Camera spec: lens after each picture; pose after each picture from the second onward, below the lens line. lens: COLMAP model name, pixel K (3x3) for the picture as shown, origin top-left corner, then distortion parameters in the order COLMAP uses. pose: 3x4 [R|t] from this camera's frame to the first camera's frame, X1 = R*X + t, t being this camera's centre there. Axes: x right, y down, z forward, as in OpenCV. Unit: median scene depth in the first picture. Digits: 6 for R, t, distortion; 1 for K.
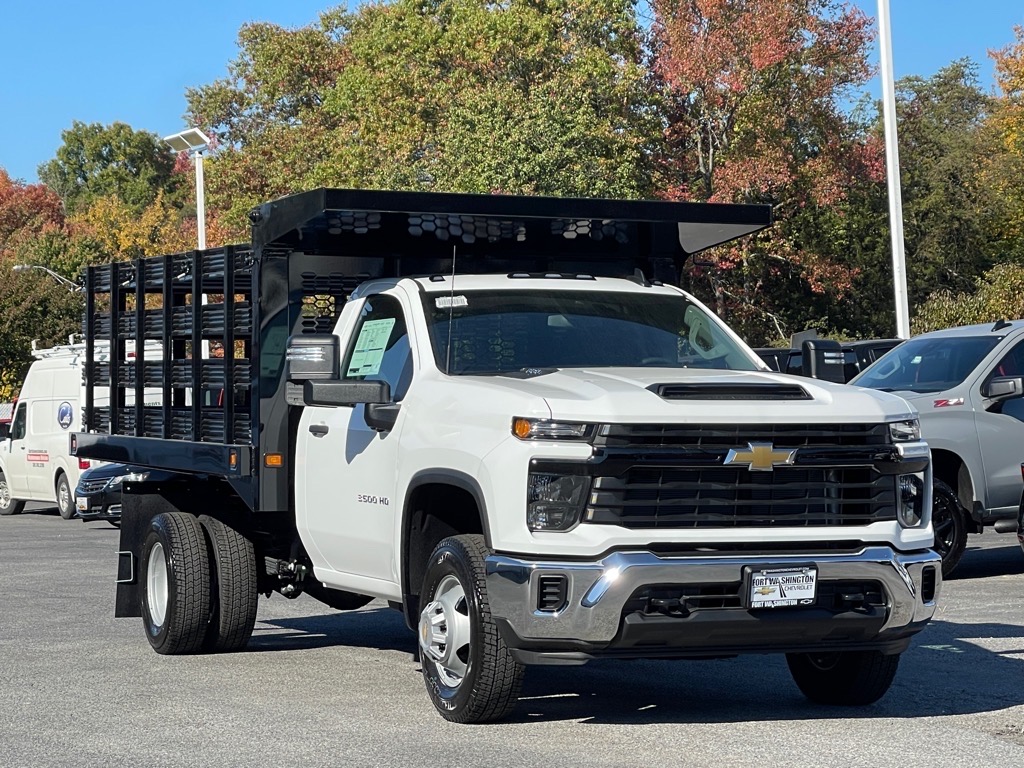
lens RADIAL K [[2832.0, 0, 512.0], [0, 2832.0, 384.0], [0, 0, 1]] dist [0.142329, -0.059784]
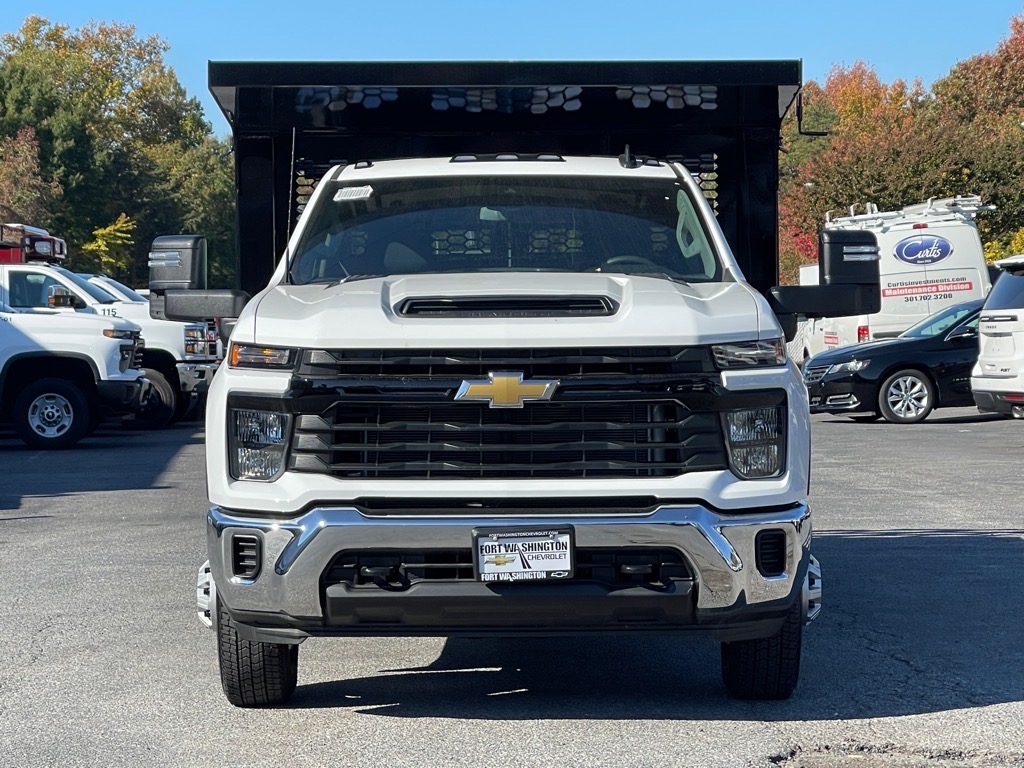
lens RADIAL K [[3028.9, 0, 512.0], [0, 3028.9, 384.0], [0, 0, 1]] dist [0.037101, -0.195133]
pose [[0.921856, 0.004785, -0.387503, 0.416911], [0.013027, 0.998976, 0.043326, -0.012609], [0.387314, -0.044988, 0.920850, 0.224347]]
